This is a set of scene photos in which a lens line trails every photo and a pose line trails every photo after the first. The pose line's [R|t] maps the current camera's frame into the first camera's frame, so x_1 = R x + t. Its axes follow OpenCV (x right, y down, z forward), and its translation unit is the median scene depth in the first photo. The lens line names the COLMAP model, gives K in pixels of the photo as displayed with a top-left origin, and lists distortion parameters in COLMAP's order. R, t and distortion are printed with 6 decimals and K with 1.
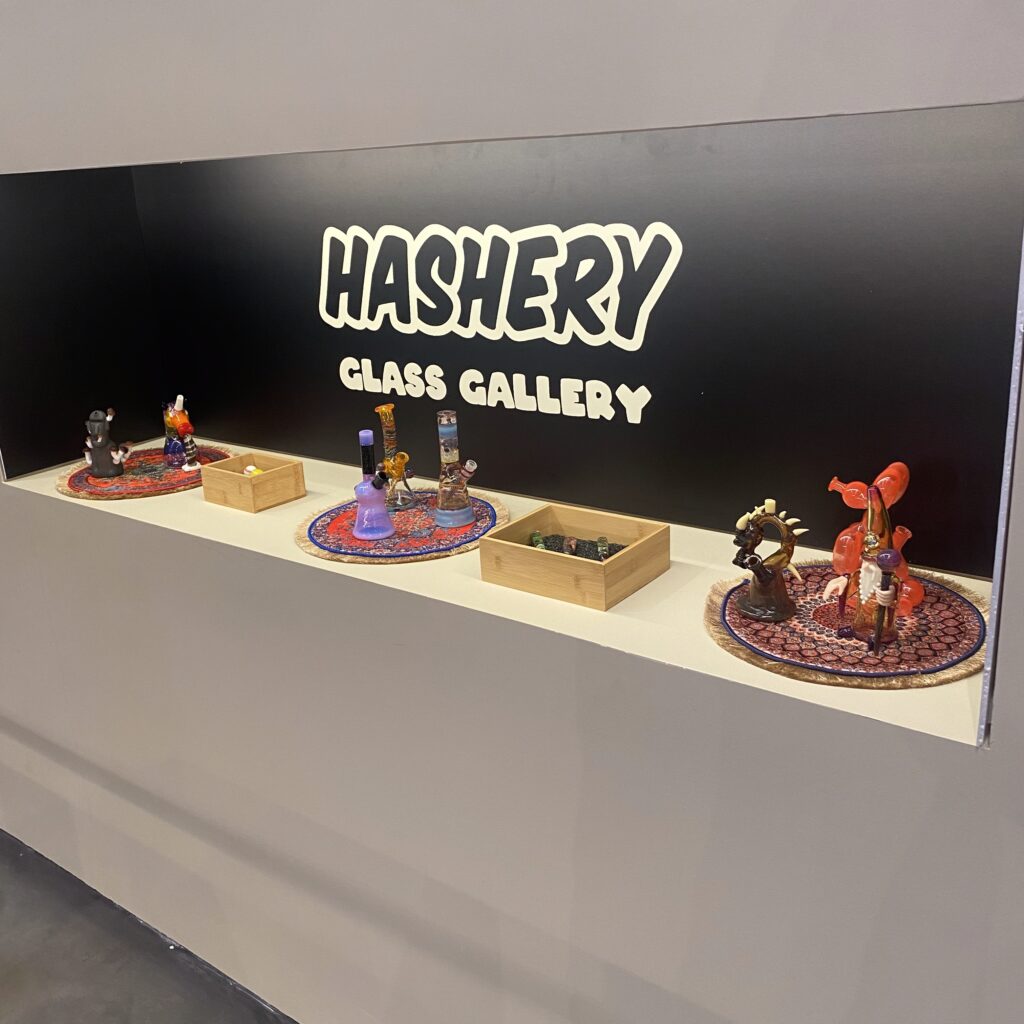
lens RADIAL K [[1046.2, 0, 512.0], [0, 1046.2, 512.0], [0, 0, 1]] dist [0.086105, -0.013524]
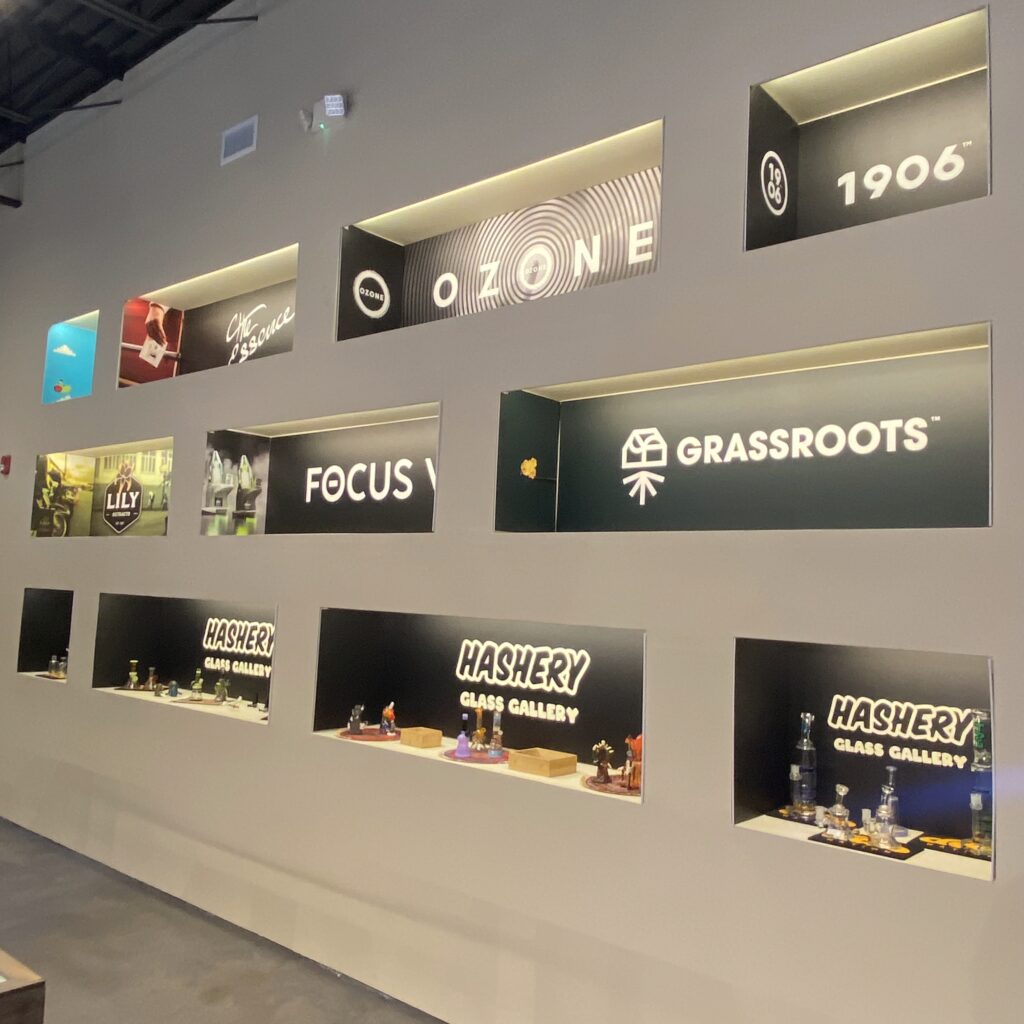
lens RADIAL K [[936.5, 0, 534.2], [0, 936.5, 510.8], [0, 0, 1]] dist [0.113821, -0.001673]
pose [[0.994392, 0.092245, -0.051724, 0.089191], [-0.105167, 0.914075, -0.391672, 0.350317], [0.011150, 0.394915, 0.918650, -1.337287]]
